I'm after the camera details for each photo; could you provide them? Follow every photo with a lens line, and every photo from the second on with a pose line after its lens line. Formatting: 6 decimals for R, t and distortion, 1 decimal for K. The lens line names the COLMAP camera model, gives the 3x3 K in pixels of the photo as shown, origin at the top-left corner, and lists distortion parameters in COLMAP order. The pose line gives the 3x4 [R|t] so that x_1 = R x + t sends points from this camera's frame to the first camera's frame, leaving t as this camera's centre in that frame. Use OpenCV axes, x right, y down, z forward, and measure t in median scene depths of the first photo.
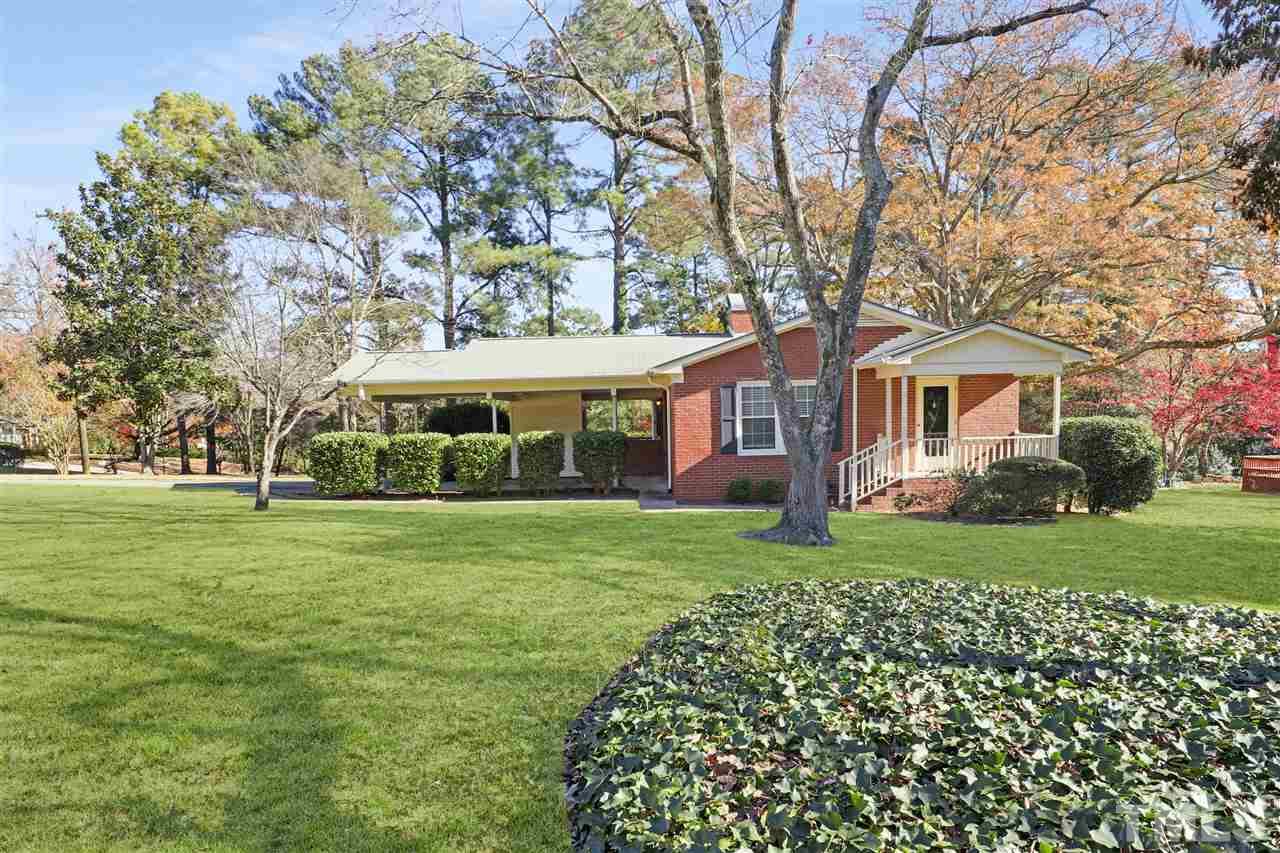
lens RADIAL K [[759.9, 0, 640.0], [0, 759.9, 426.5], [0, 0, 1]] dist [-0.000175, 0.001173]
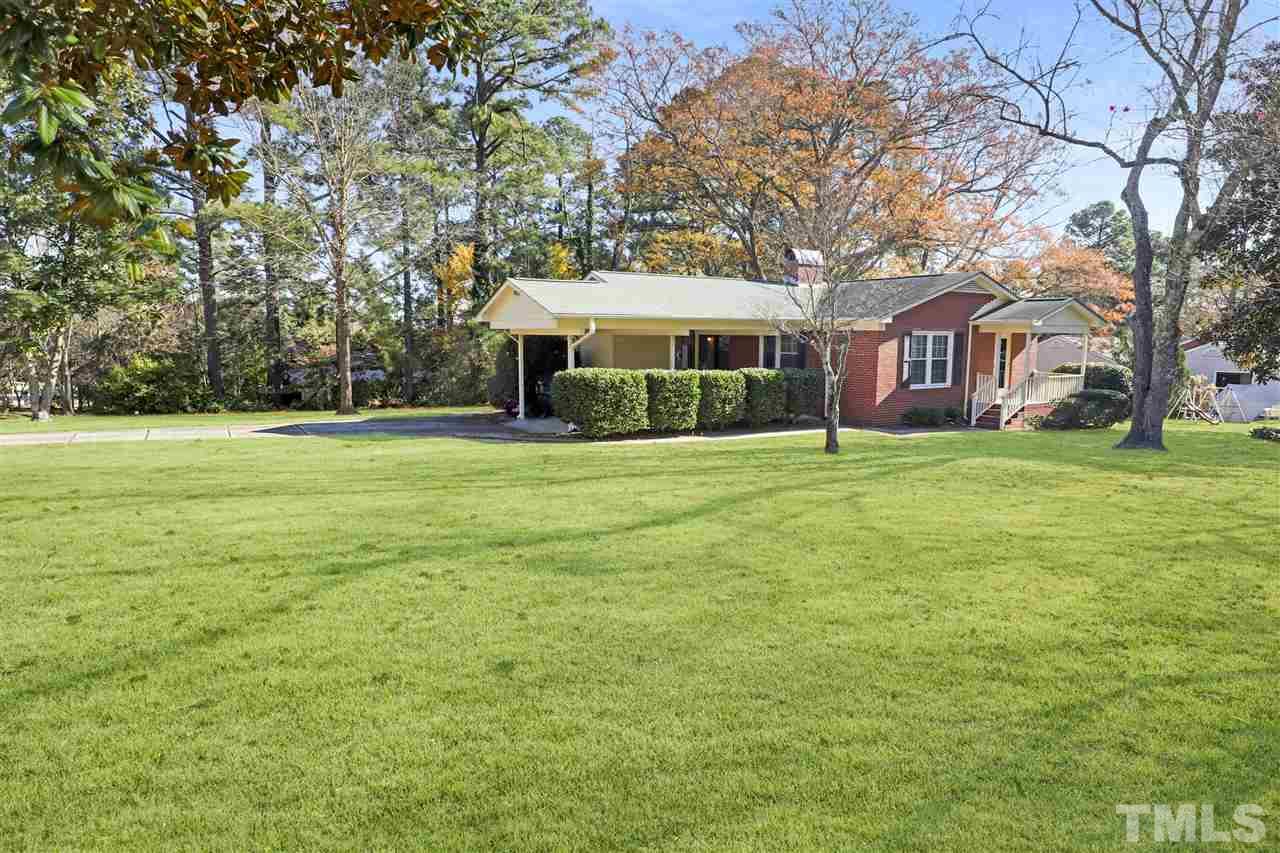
lens RADIAL K [[759.9, 0, 640.0], [0, 759.9, 426.5], [0, 0, 1]] dist [-0.000175, 0.001173]
pose [[0.867439, -0.032793, 0.496463, -0.846932], [0.000368, 0.997868, 0.065270, 0.017075], [-0.497544, -0.056435, 0.865601, 0.153092]]
